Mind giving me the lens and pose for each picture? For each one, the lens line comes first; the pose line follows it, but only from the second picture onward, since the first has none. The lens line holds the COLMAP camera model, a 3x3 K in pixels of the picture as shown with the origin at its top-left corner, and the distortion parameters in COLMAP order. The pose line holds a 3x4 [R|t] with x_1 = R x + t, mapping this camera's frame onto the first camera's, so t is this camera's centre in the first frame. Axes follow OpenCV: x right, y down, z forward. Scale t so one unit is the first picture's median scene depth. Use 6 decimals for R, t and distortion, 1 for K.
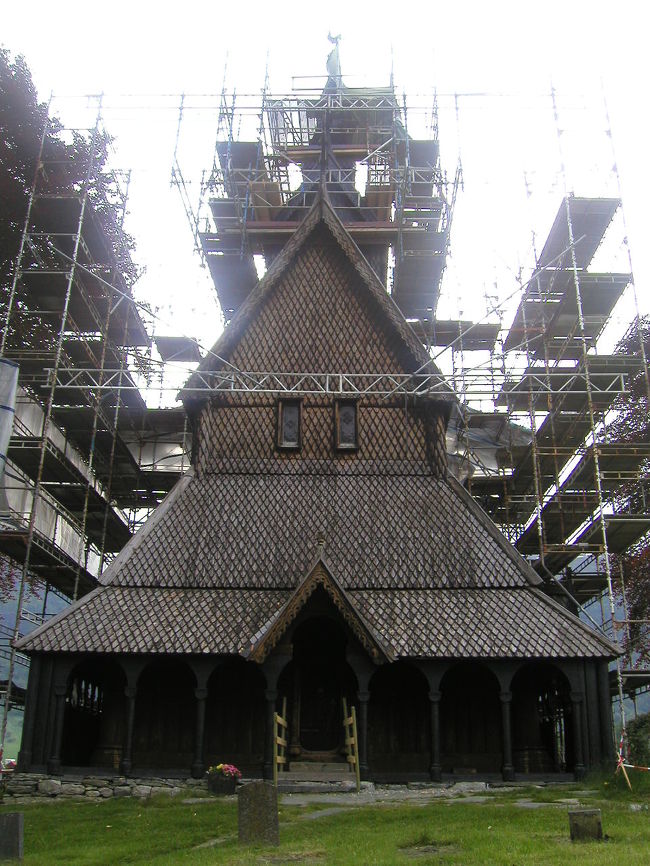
lens RADIAL K [[902.4, 0, 325.0], [0, 902.4, 433.0], [0, 0, 1]] dist [-0.070506, -0.005425]
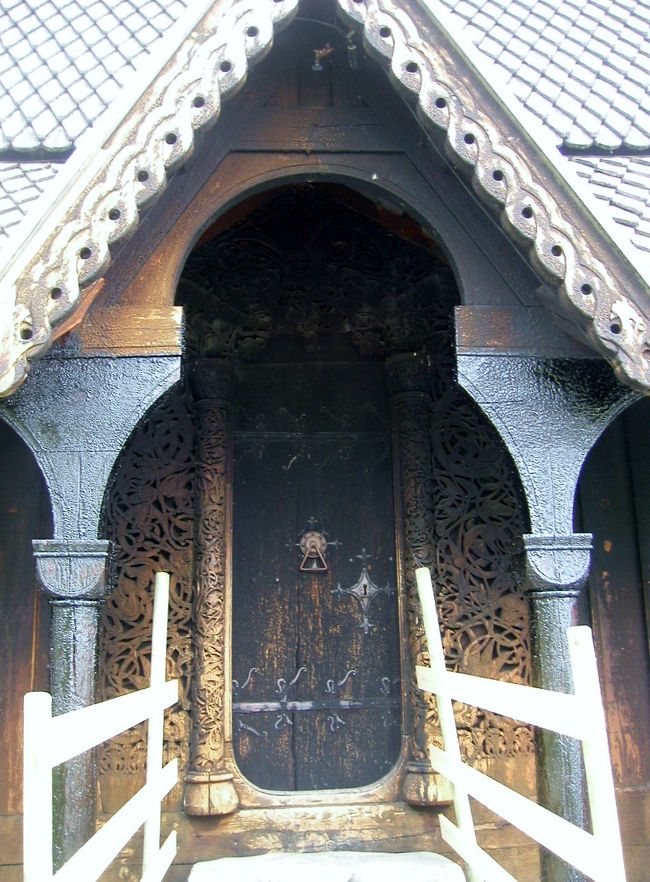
lens RADIAL K [[925.6, 0, 325.0], [0, 925.6, 441.0], [0, 0, 1]] dist [-0.002181, -0.001582]
pose [[0.997663, -0.024448, 0.063807, -0.018507], [0.015353, 0.990129, 0.139312, 0.237140], [-0.066583, -0.138007, 0.988191, 0.797137]]
